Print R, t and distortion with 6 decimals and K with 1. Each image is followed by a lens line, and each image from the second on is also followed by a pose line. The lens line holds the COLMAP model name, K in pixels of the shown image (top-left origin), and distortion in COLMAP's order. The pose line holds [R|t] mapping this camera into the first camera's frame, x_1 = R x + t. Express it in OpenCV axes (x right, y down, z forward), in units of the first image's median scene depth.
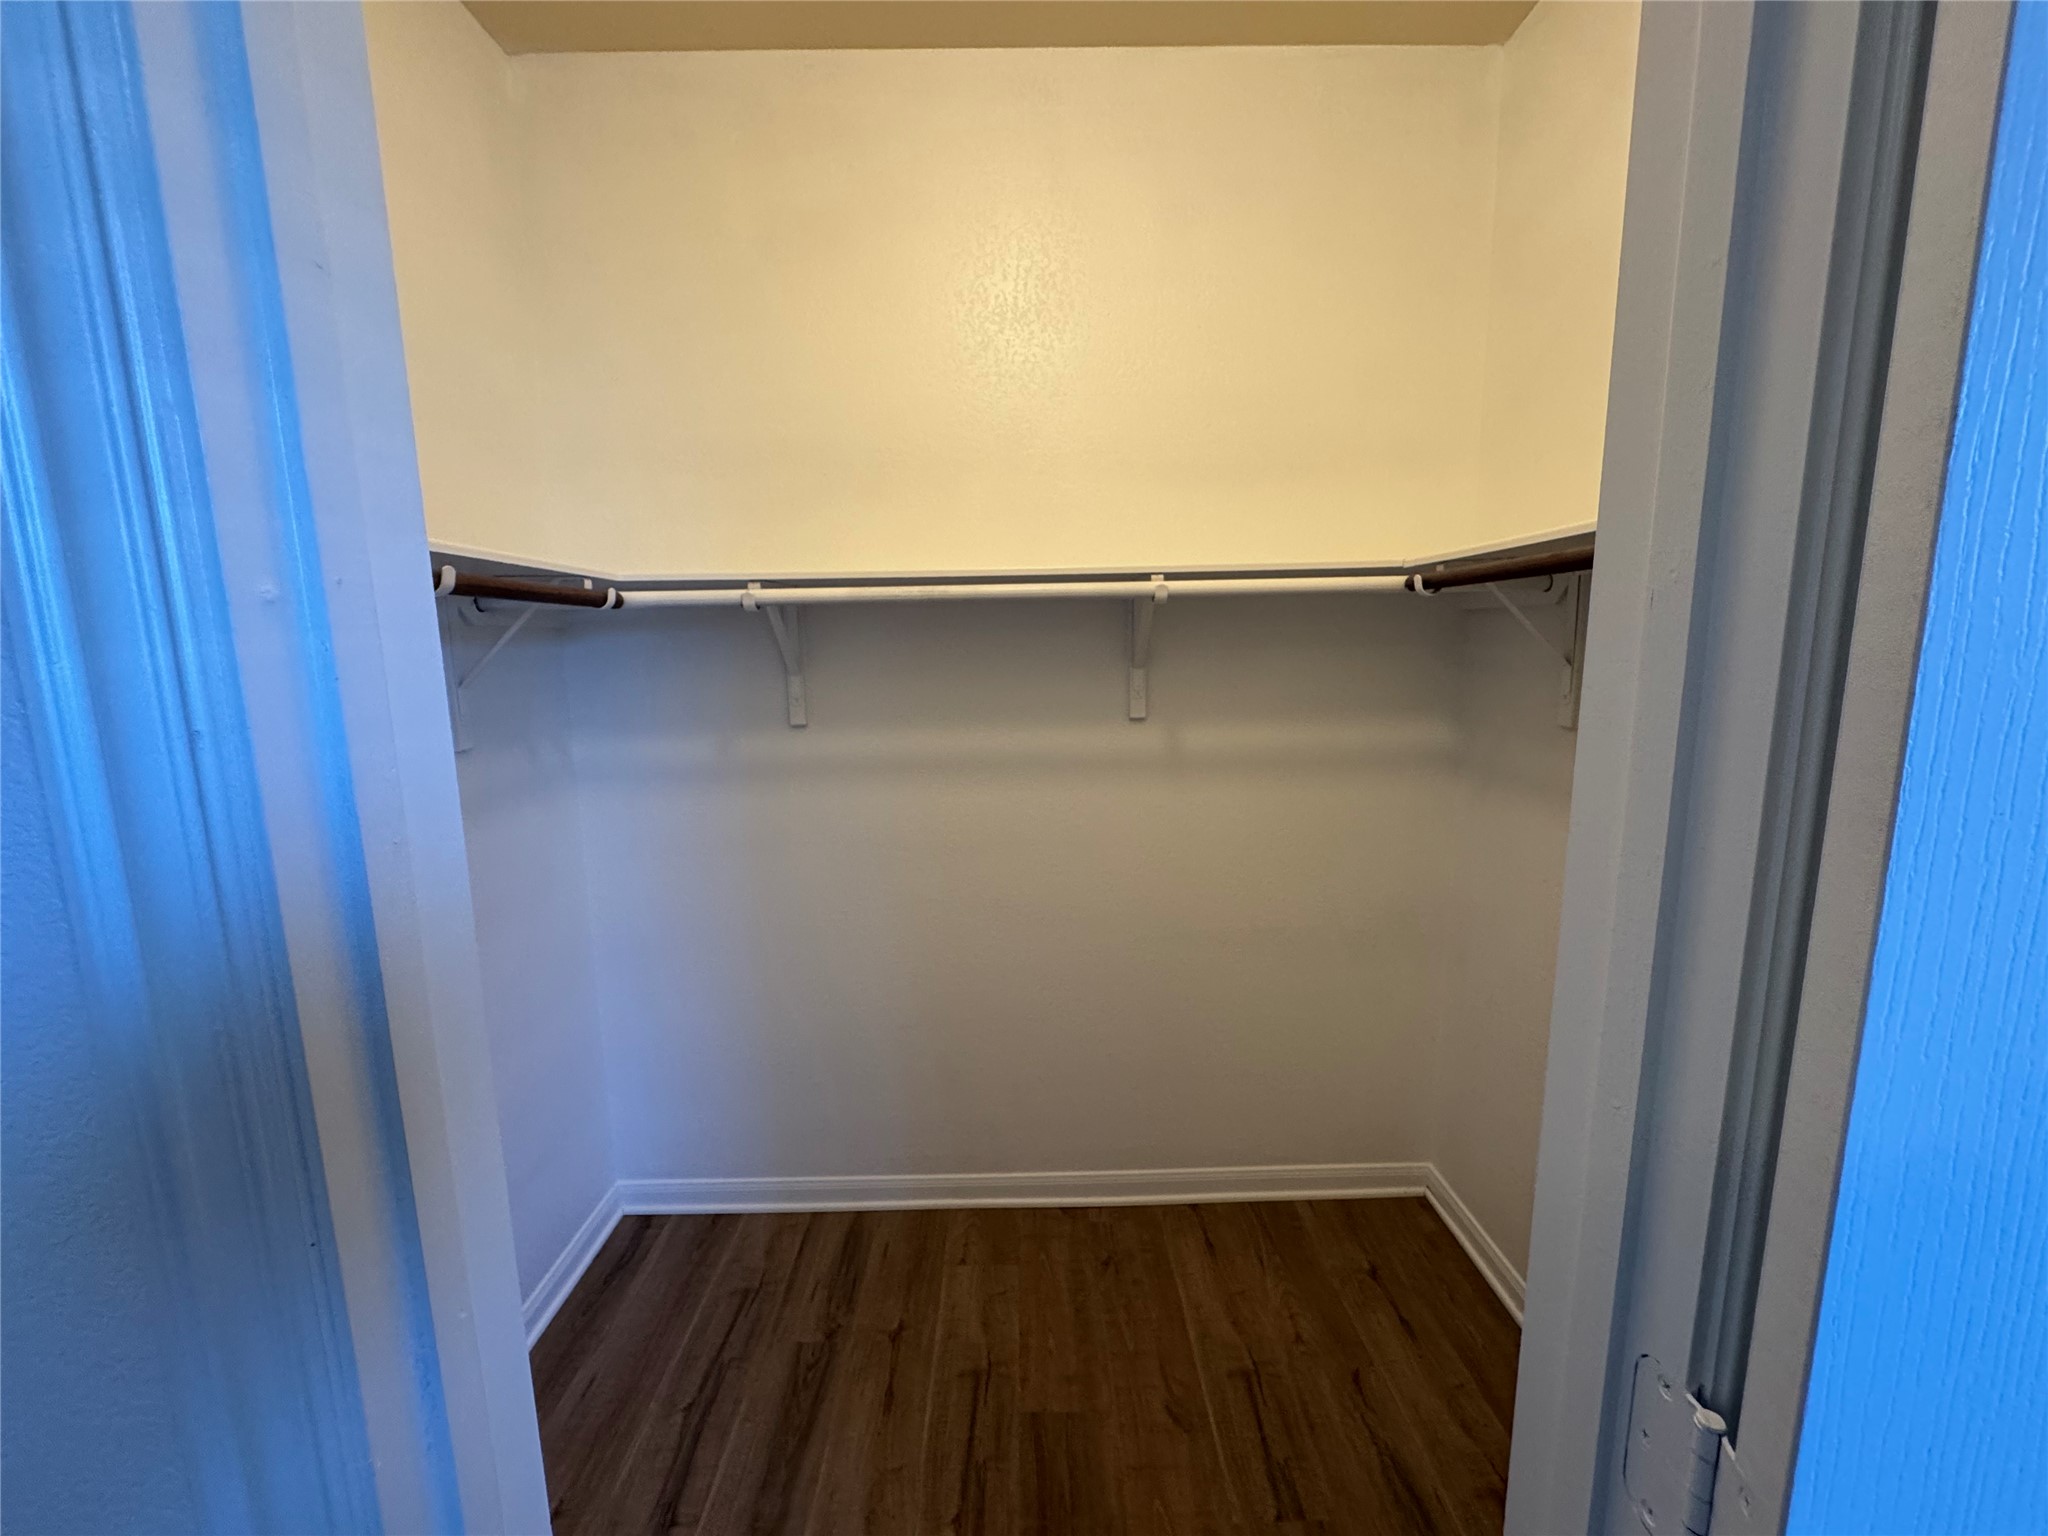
lens RADIAL K [[819.6, 0, 1022.5], [0, 819.6, 767.2], [0, 0, 1]] dist [-0.002522, 0.000060]
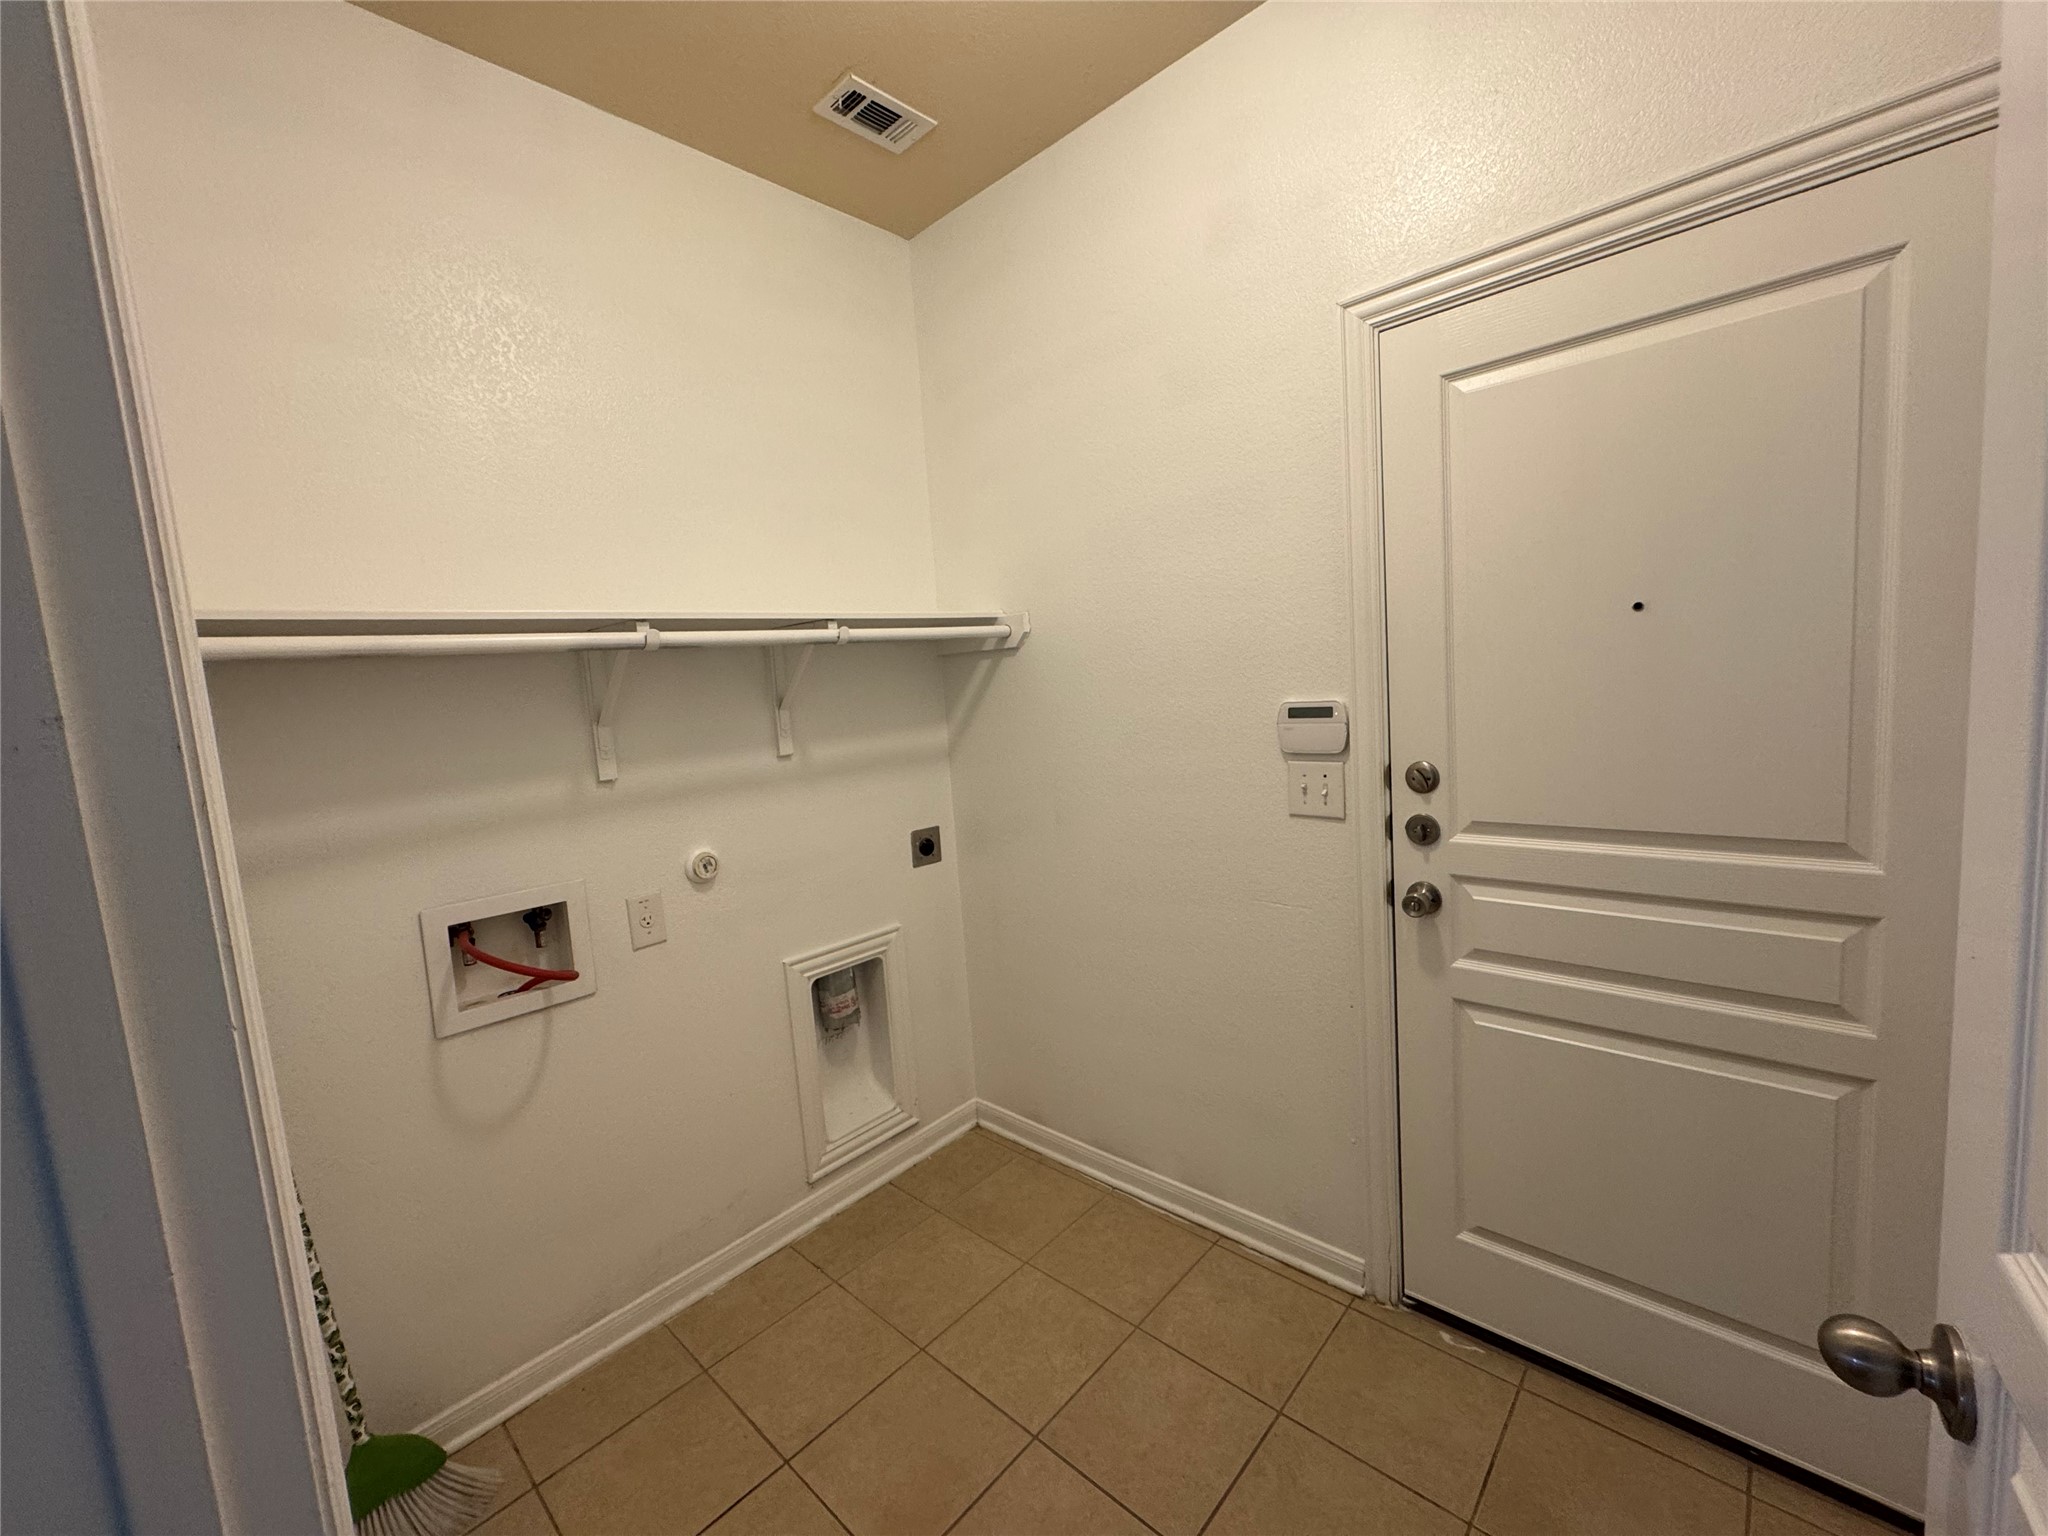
lens RADIAL K [[823.9, 0, 1027.9], [0, 823.9, 759.0], [0, 0, 1]] dist [-0.000699, 0.000005]
pose [[0.682456, -0.107929, 0.722915, -0.467620], [0.161154, 0.986918, -0.004792, 0.002956], [-0.712940, 0.119771, 0.690921, 0.031477]]
